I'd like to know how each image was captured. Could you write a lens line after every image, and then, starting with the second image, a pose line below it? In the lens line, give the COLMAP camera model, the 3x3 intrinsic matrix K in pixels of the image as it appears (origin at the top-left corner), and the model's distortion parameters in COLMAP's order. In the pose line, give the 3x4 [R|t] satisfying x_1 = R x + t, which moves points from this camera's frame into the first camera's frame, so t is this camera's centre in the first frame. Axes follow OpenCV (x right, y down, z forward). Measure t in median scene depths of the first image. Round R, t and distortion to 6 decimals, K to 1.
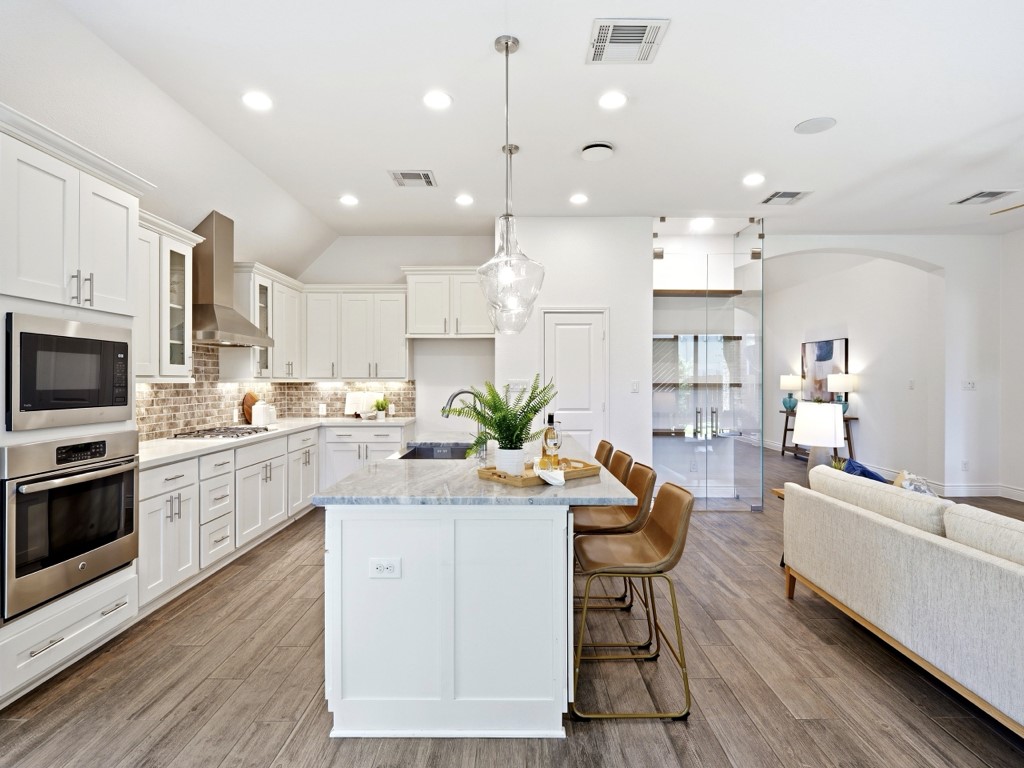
lens RADIAL K [[548.8, 0, 516.8], [0, 548.8, 386.7], [0, 0, 1]] dist [0.000119, -0.000922]
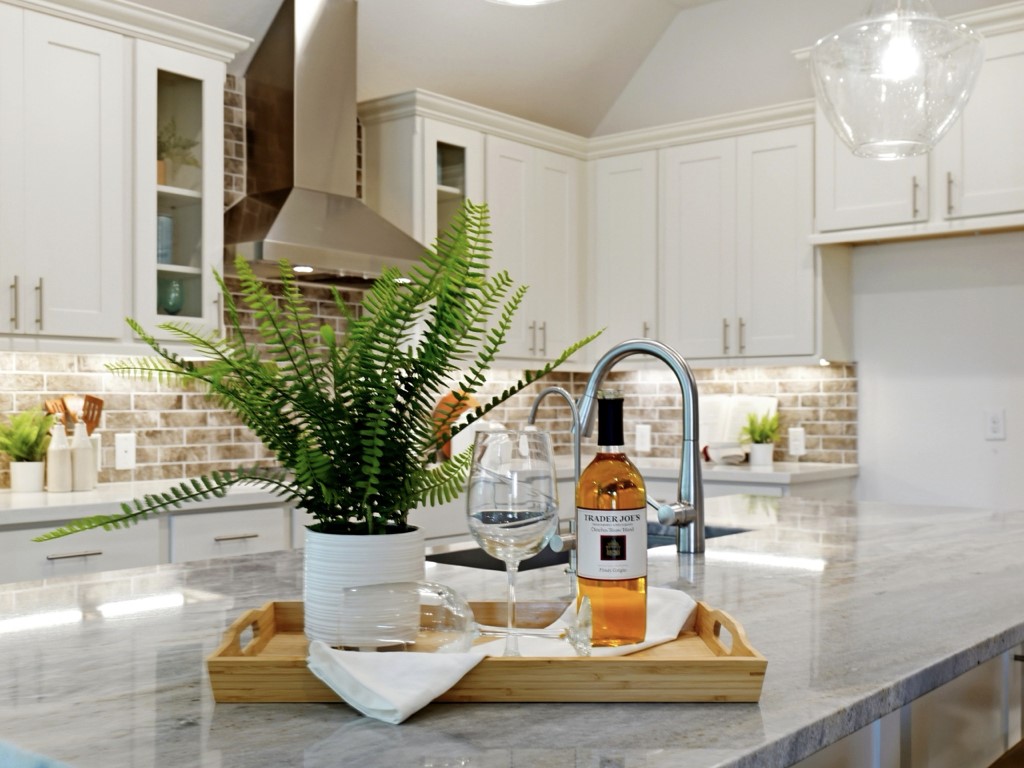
lens RADIAL K [[1171.9, 0, 507.1], [0, 1171.9, 405.2], [0, 0, 1]] dist [0.002638, 0.001993]
pose [[0.760177, -0.000006, -0.649716, 0.147541], [-0.007252, 0.999938, -0.008494, 0.025488], [0.649675, 0.011169, 0.760130, 0.266862]]
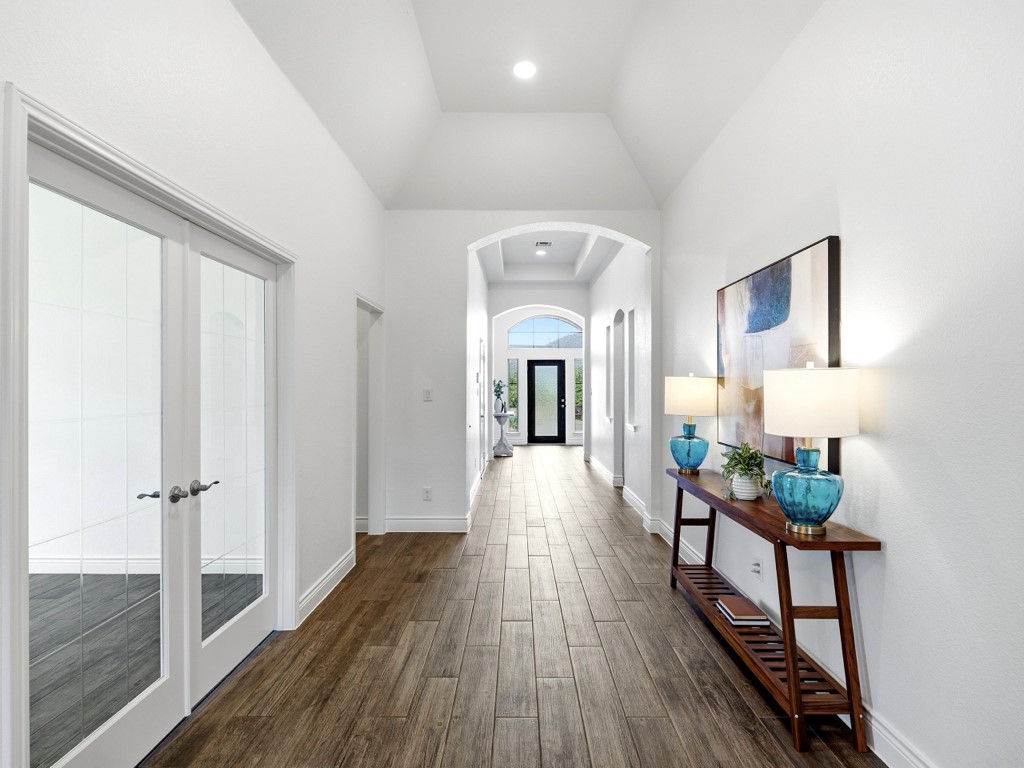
lens RADIAL K [[548.8, 0, 516.8], [0, 548.8, 386.7], [0, 0, 1]] dist [0.000119, -0.000922]
pose [[1.000000, -0.000690, 0.000570, 0.584983], [0.000697, 0.999911, -0.013330, -0.013702], [-0.000561, 0.013330, 0.999911, 0.961679]]
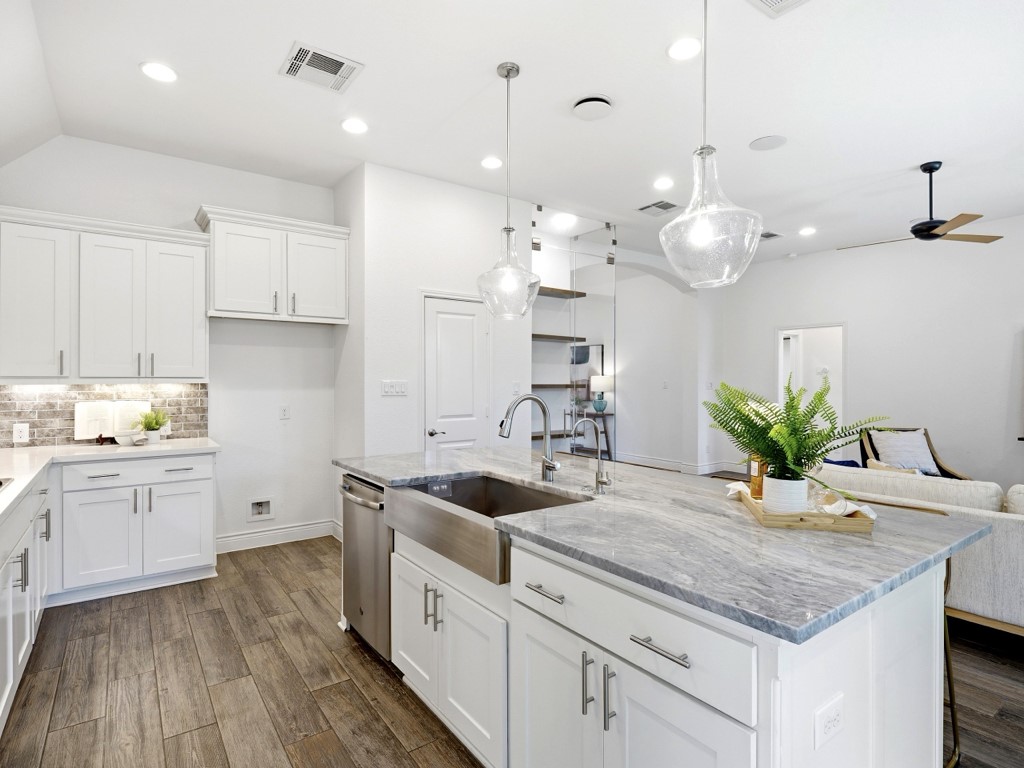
lens RADIAL K [[538.0, 0, 518.2], [0, 538.0, 383.3], [0, 0, 1]] dist [0.019351, -0.024383]
pose [[0.805215, -0.002533, 0.592978, -0.277523], [0.007745, 0.999951, -0.006245, -0.002390], [-0.592933, 0.009621, 0.805194, 0.261418]]
